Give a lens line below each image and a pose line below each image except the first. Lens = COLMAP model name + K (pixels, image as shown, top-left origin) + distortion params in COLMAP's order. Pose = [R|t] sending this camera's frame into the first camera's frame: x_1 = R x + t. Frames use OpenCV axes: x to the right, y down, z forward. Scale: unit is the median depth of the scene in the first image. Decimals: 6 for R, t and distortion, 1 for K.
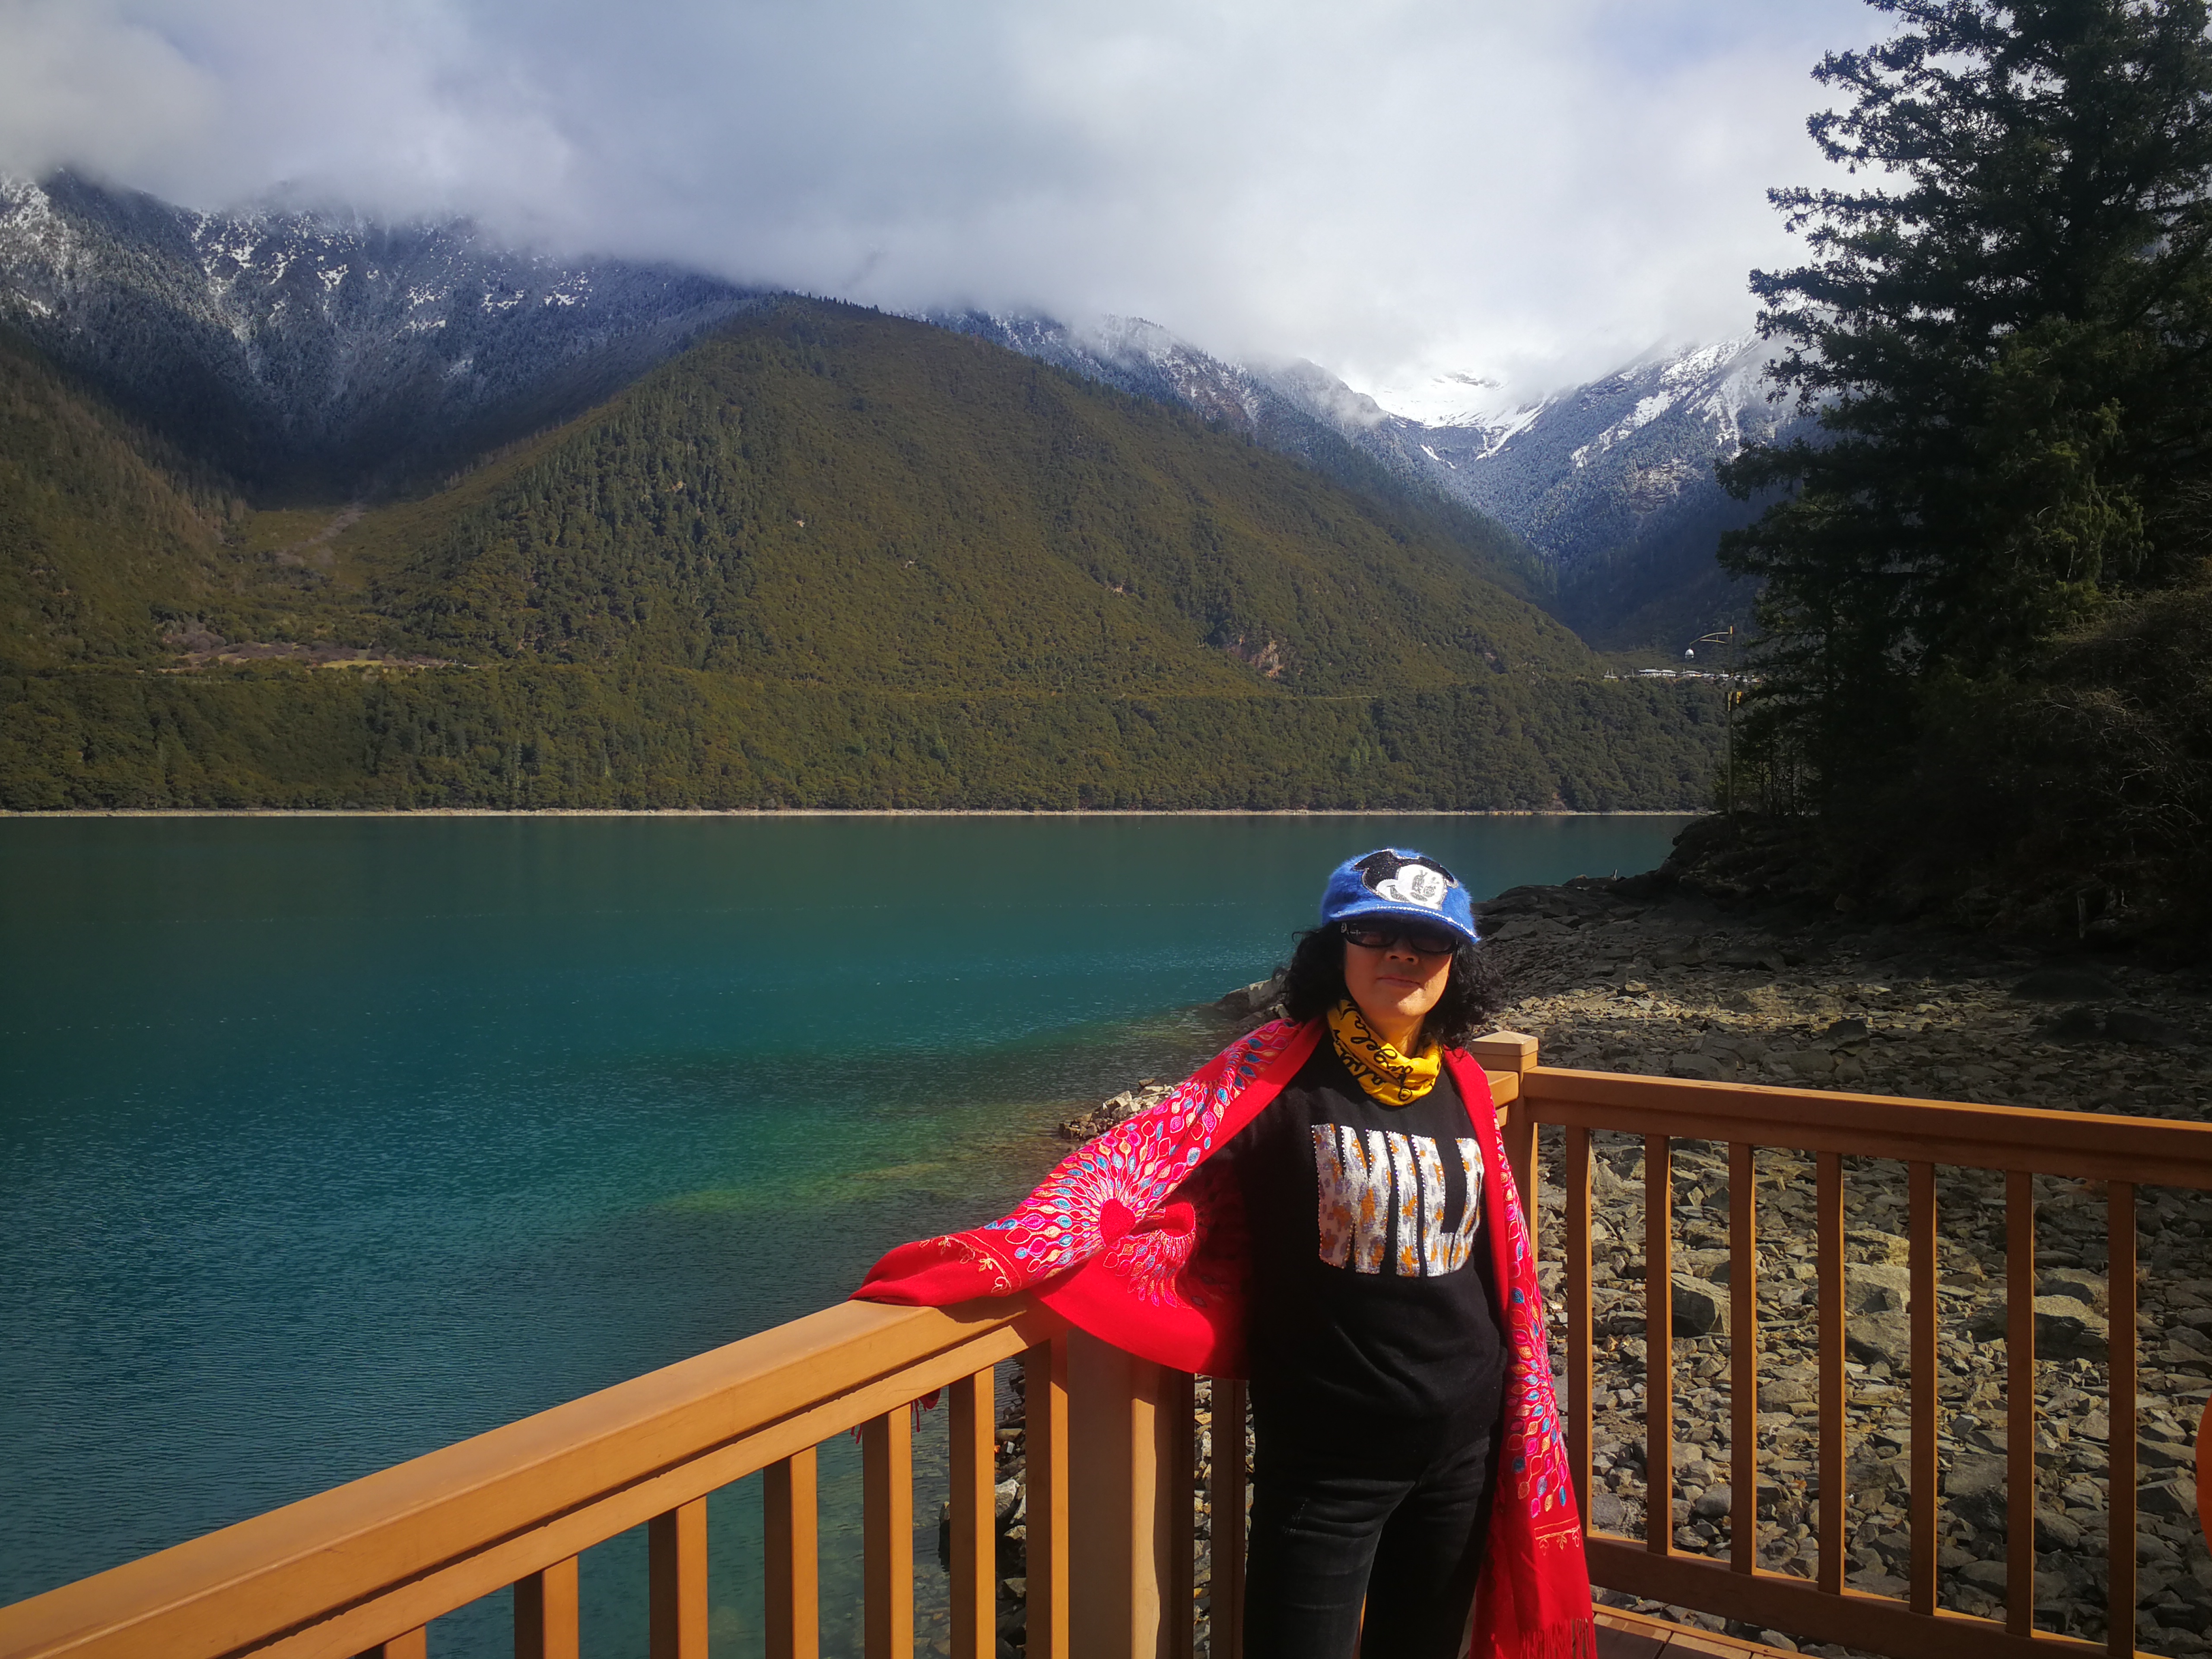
lens RADIAL K [[1784.0, 0, 1092.2], [0, 1784.0, 875.7], [0, 0, 1]] dist [0.036023, -0.008140]
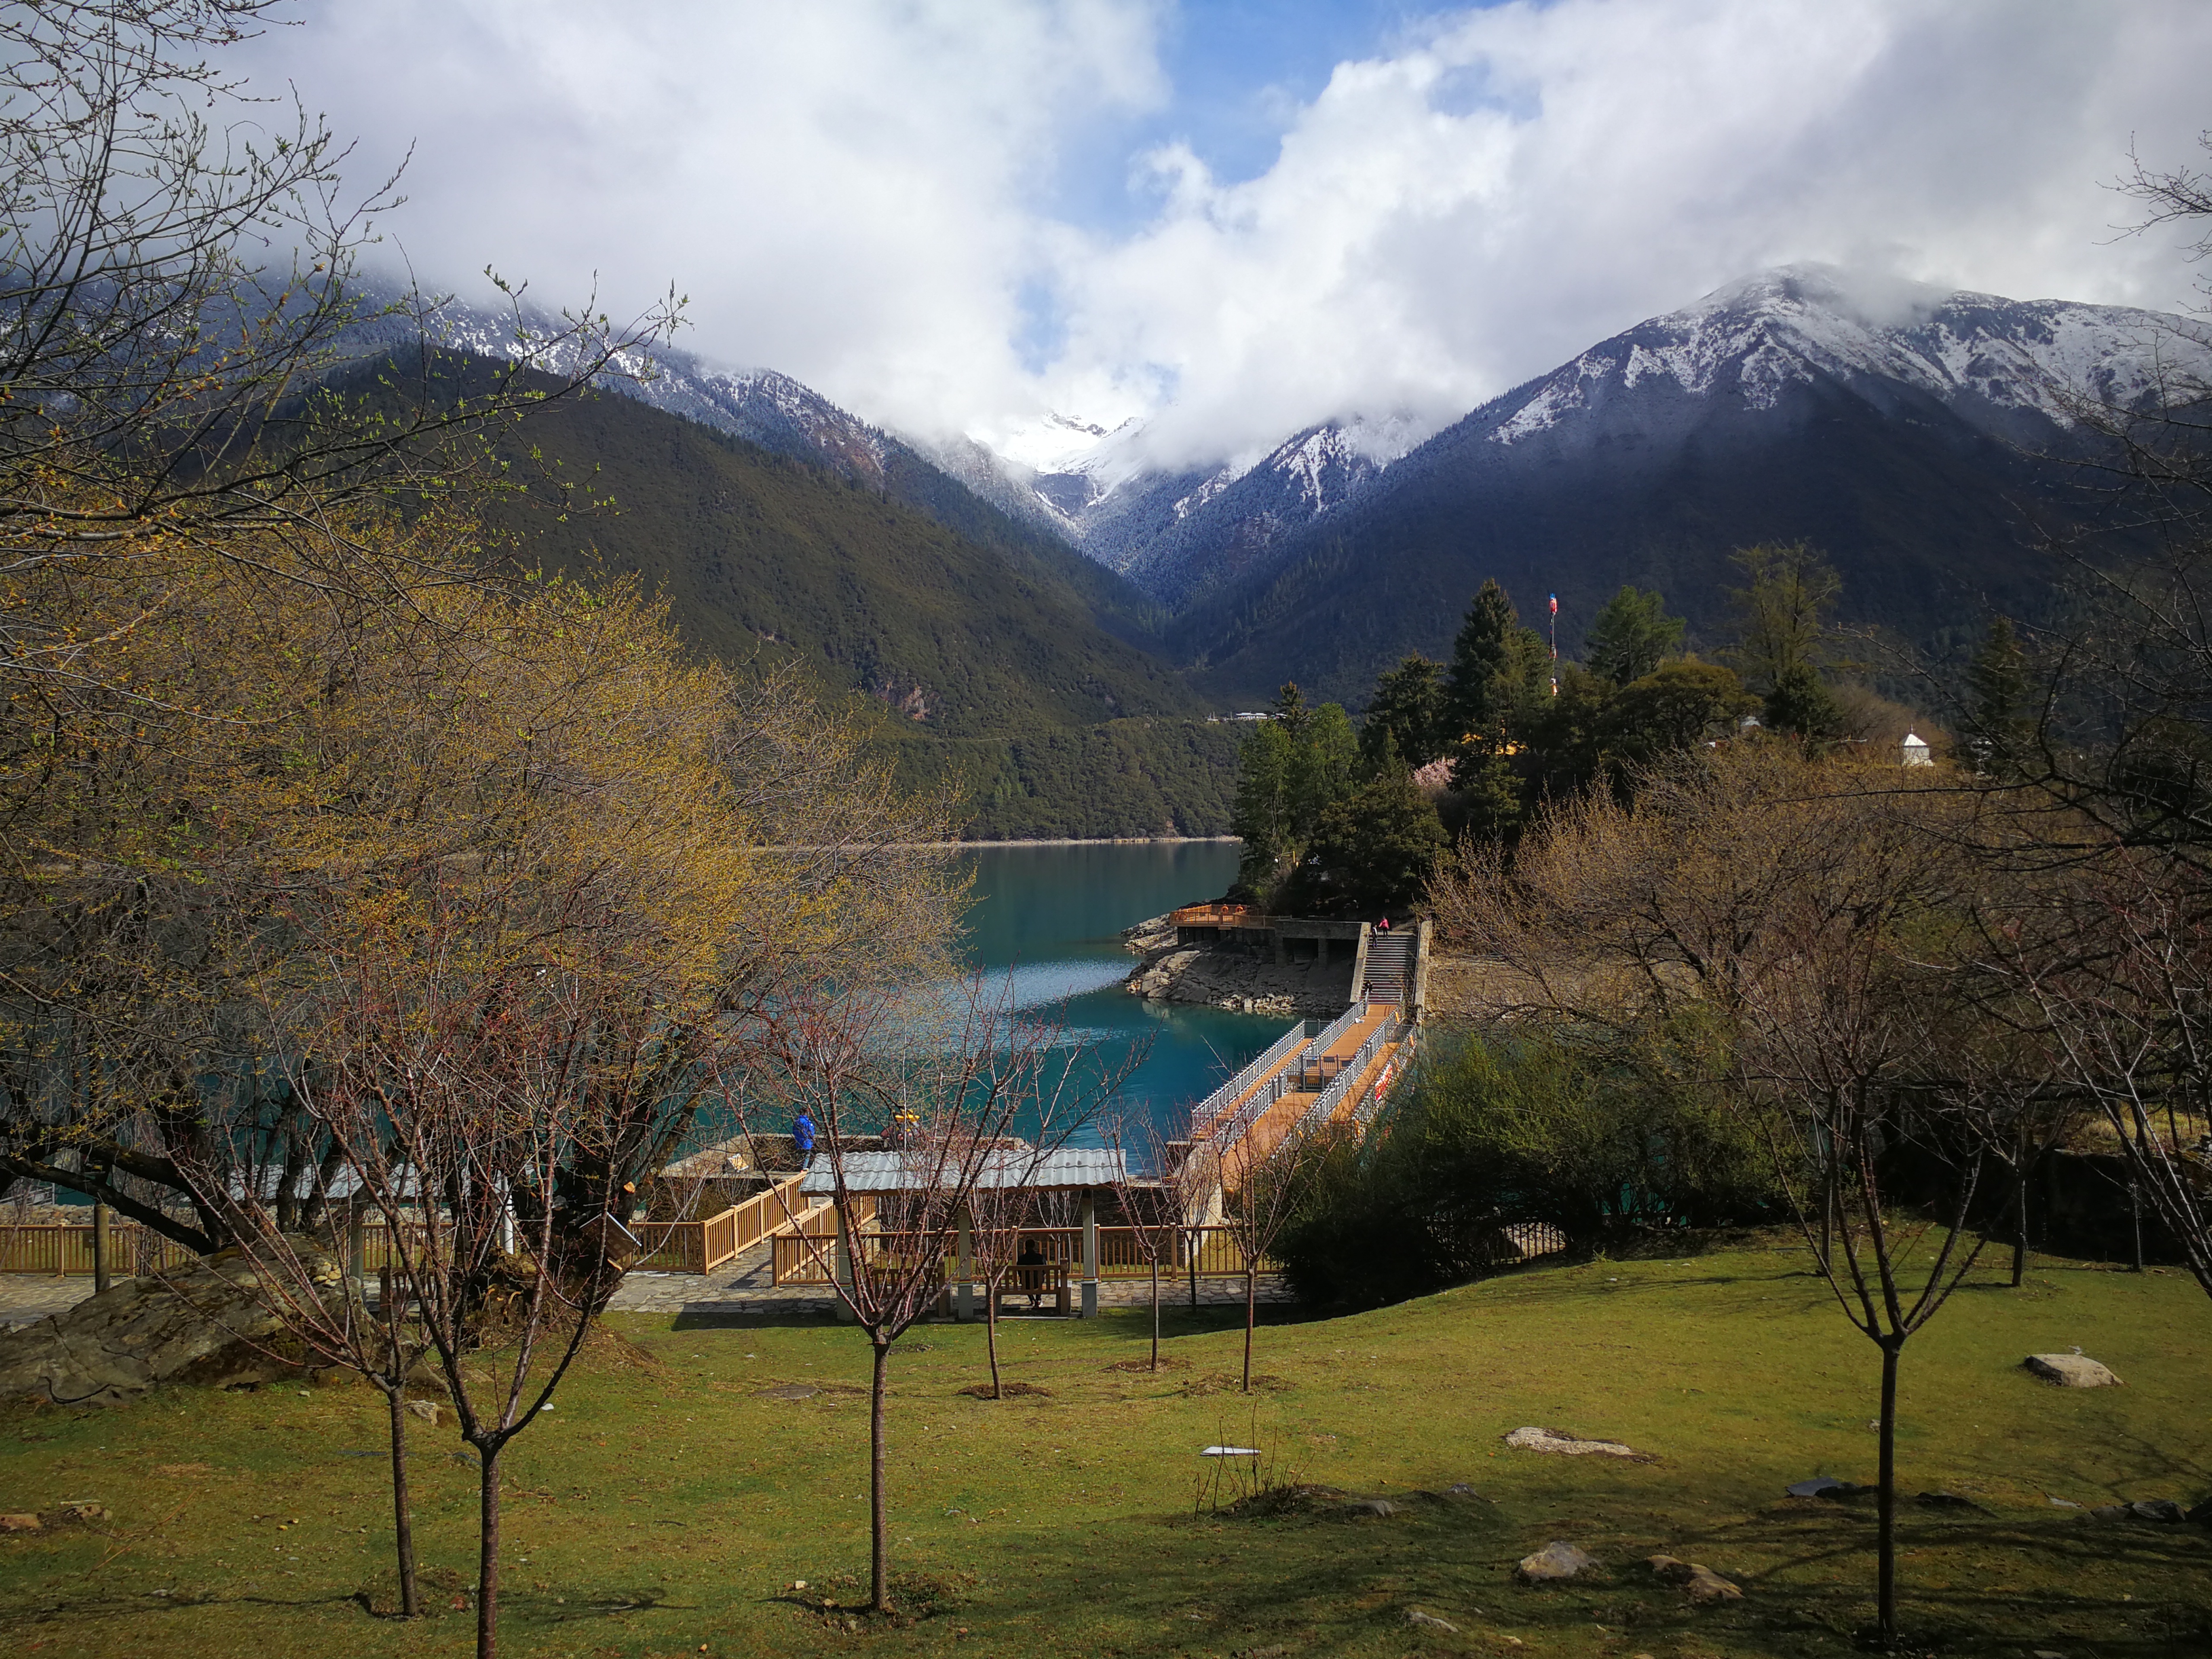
lens RADIAL K [[1784.0, 0, 1080.5], [0, 1784.0, 889.2], [0, 0, 1]] dist [0.036023, -0.008140]
pose [[0.979197, -0.026228, 0.201209, -0.028208], [0.027848, 0.999599, -0.005222, 0.001744], [-0.200992, 0.010716, 0.979534, -0.108712]]
